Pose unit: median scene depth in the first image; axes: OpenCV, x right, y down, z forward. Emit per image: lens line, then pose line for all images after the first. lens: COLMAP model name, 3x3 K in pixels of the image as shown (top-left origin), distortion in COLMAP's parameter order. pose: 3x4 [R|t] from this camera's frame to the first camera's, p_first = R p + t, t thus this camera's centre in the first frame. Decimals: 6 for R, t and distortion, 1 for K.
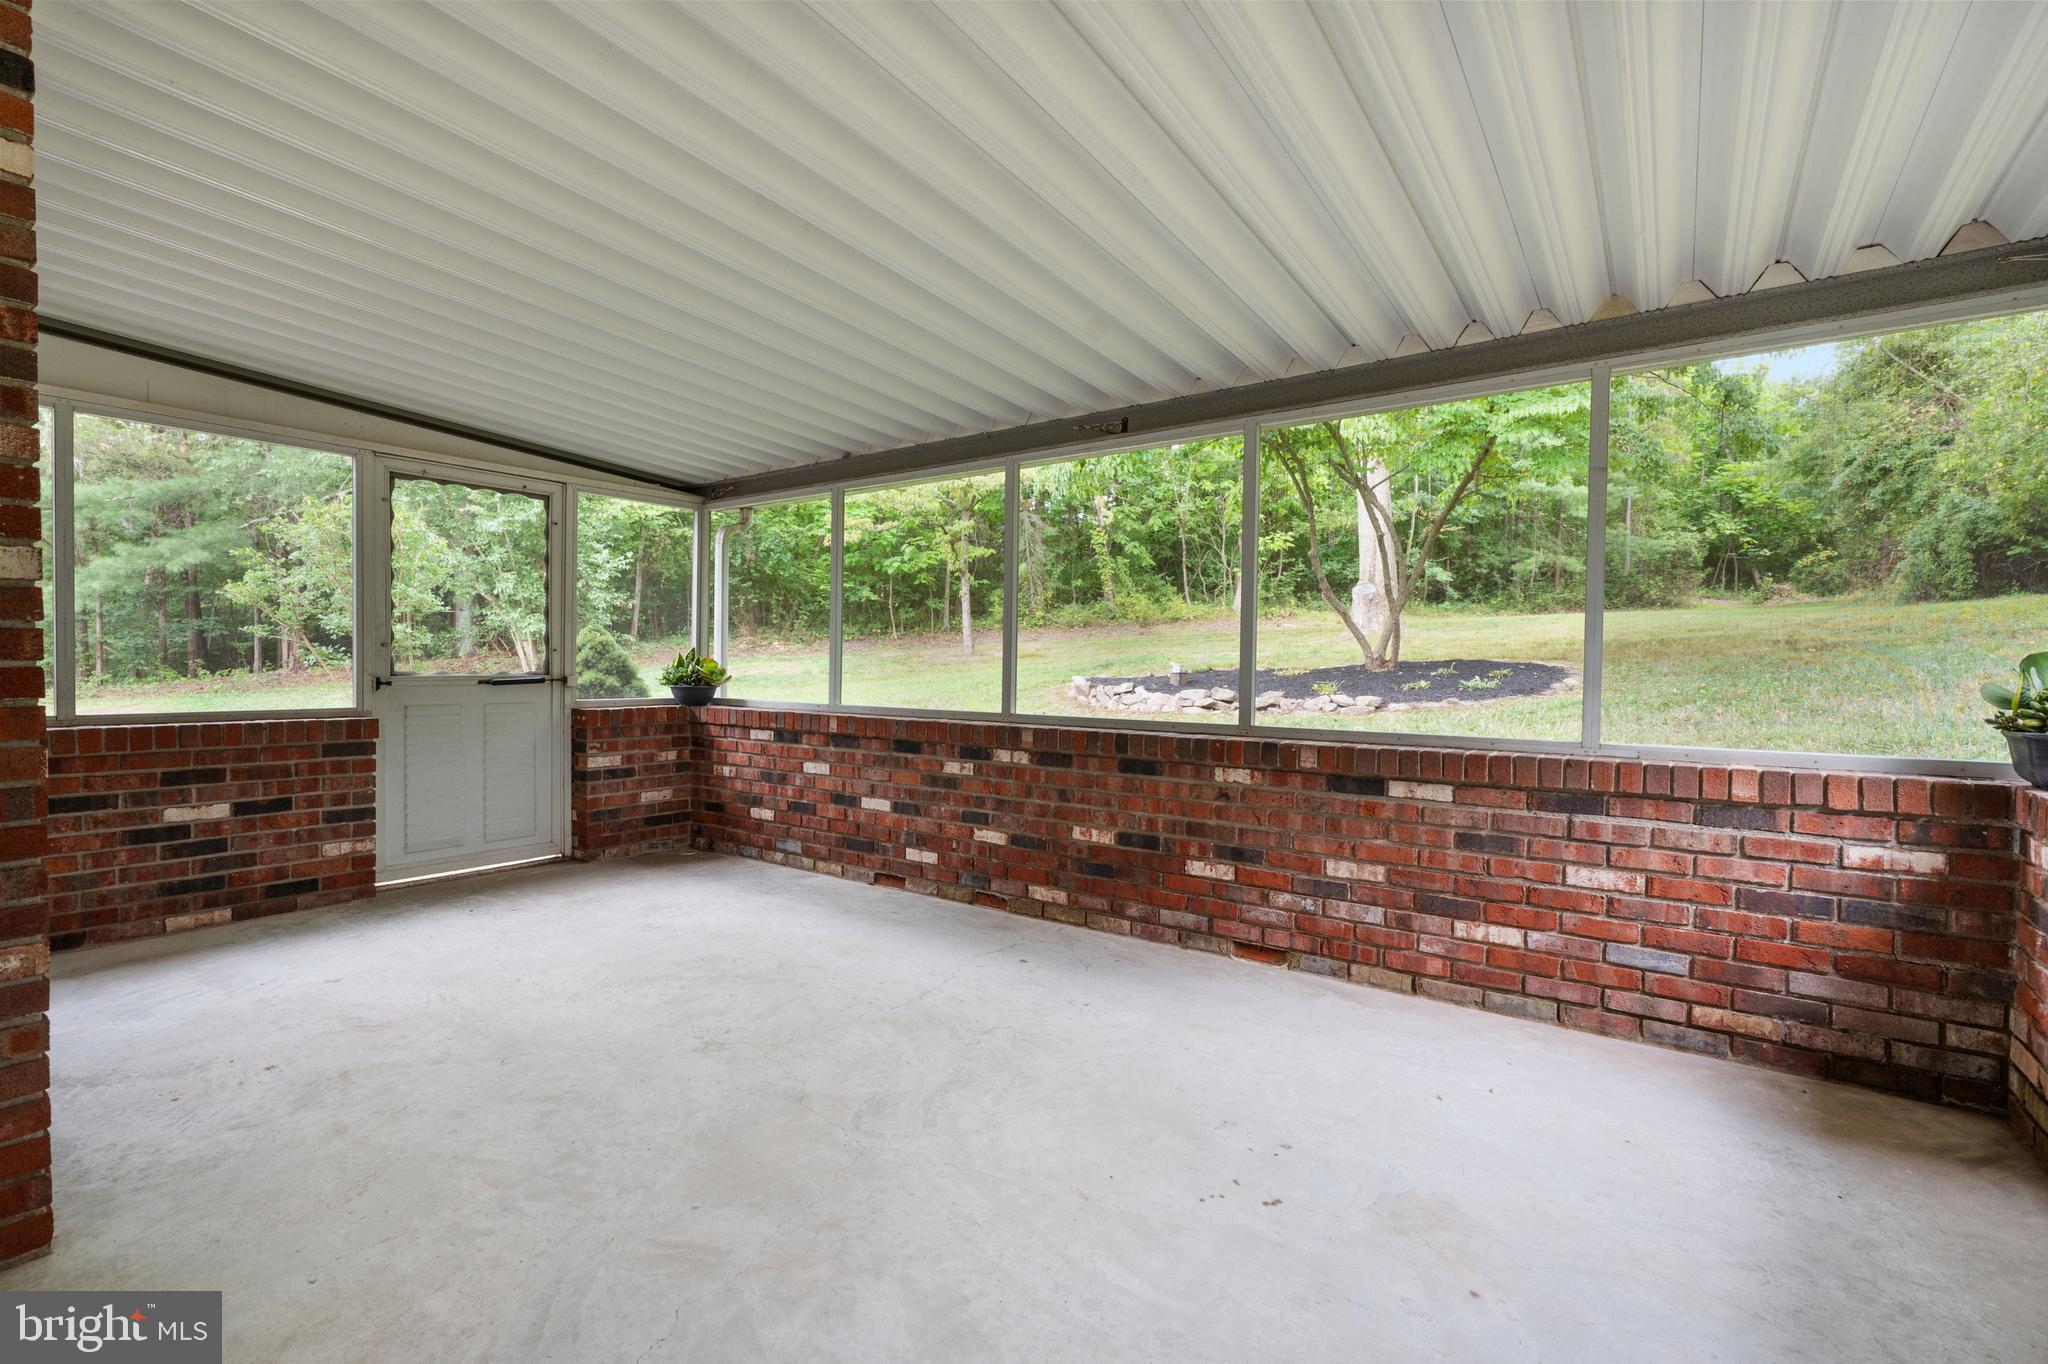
lens RADIAL K [[929.1, 0, 1010.8], [0, 929.1, 681.9], [0, 0, 1]] dist [-0.008630, 0.003284]
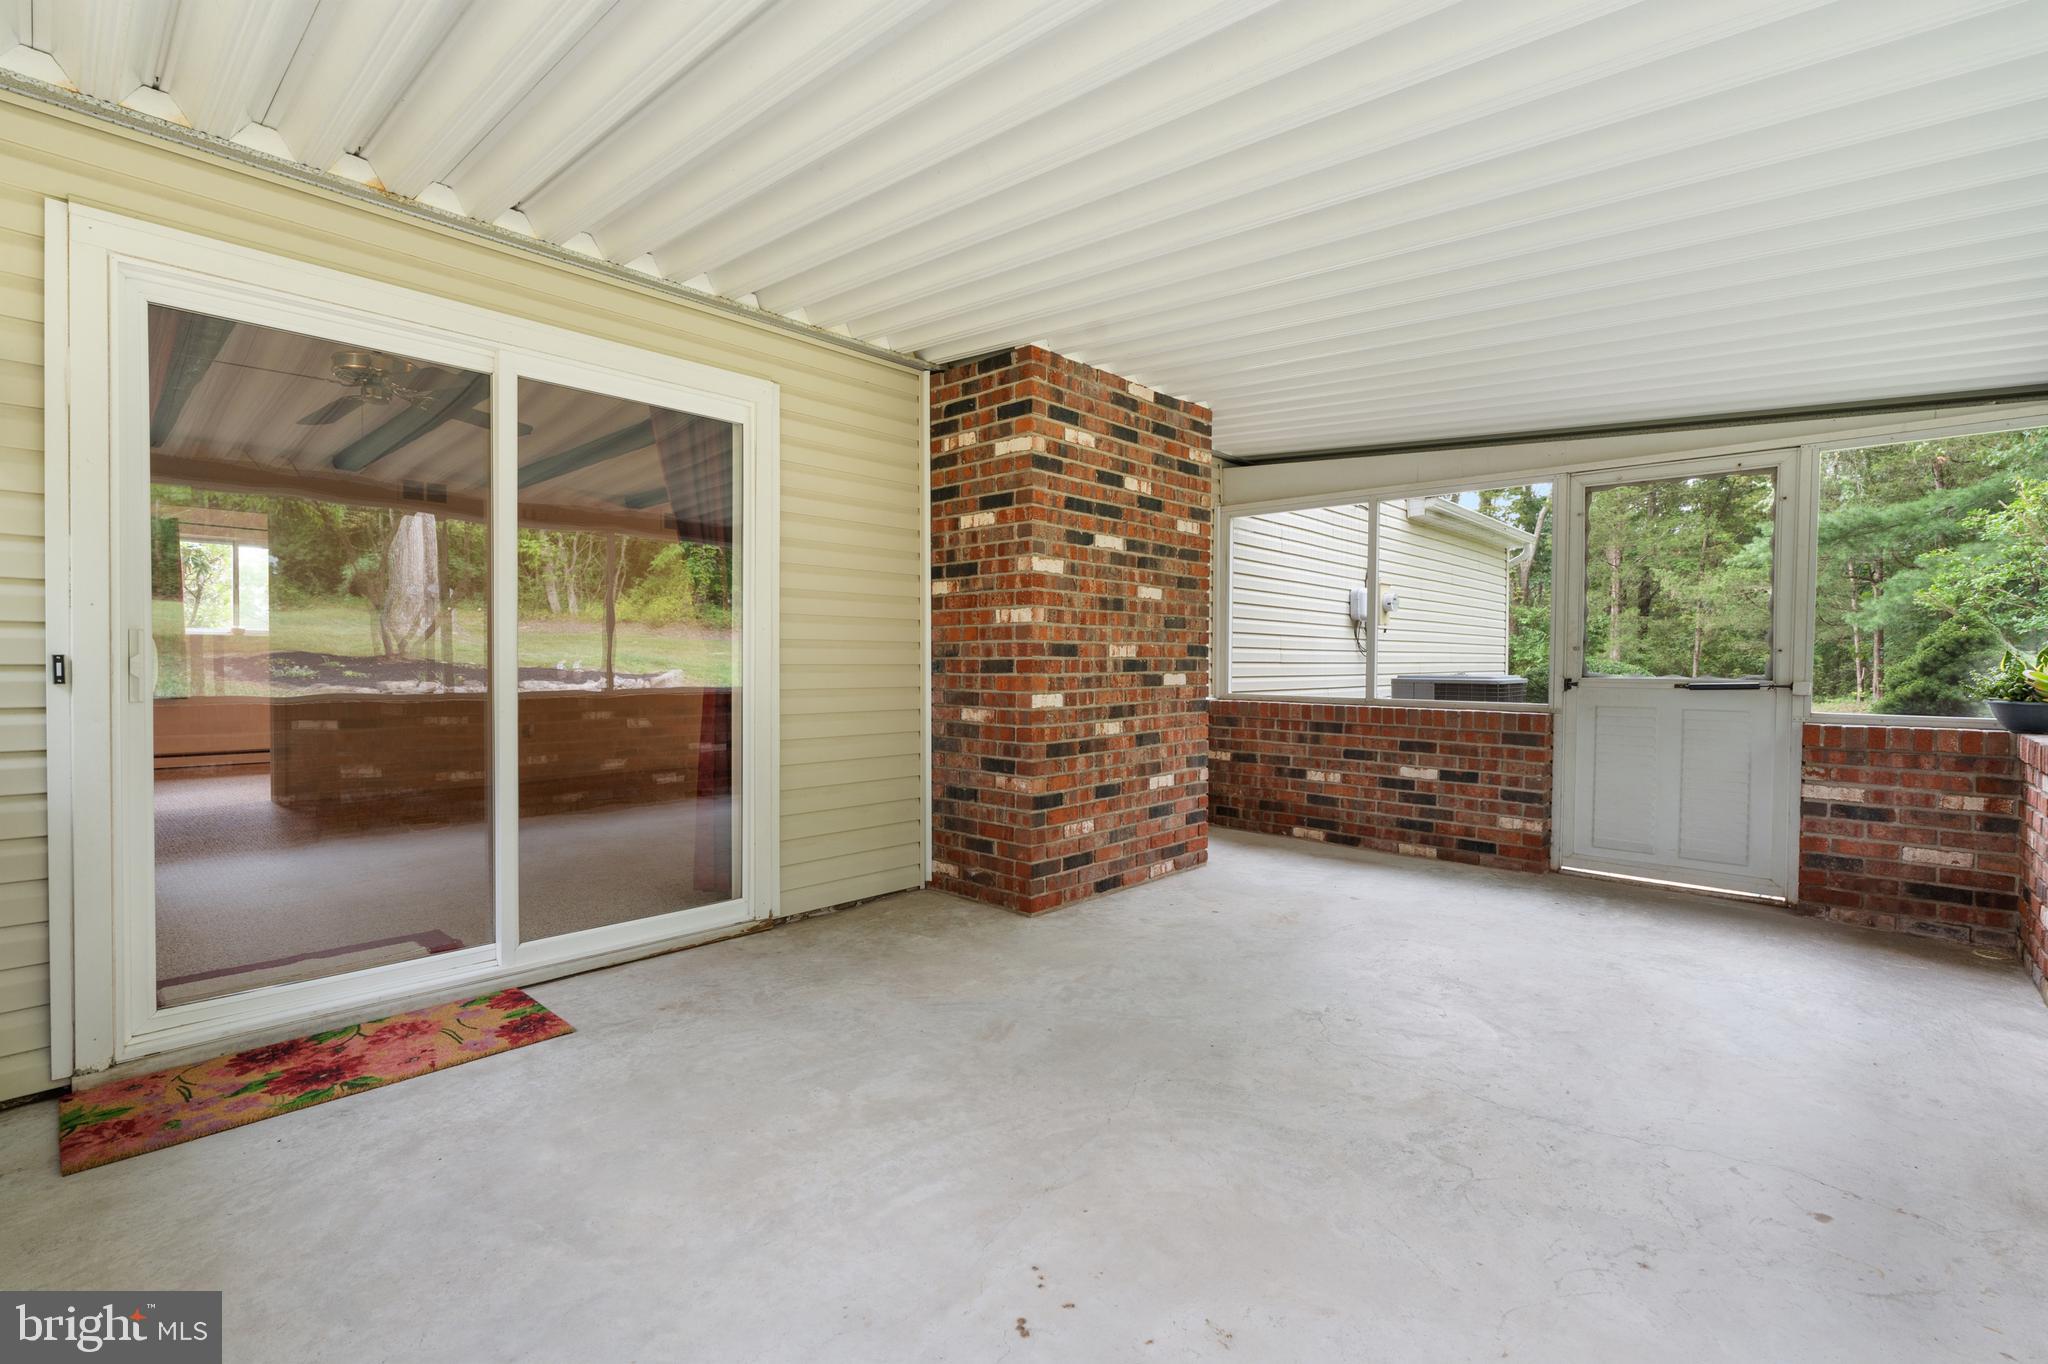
lens RADIAL K [[929.1, 0, 1021.9], [0, 929.1, 670.6], [0, 0, 1]] dist [-0.008630, 0.003284]
pose [[-0.130042, -0.000874, -0.991508, 0.557840], [-0.030374, 0.999534, 0.003103, 0.001963], [0.991043, 0.030520, -0.130008, 0.570364]]
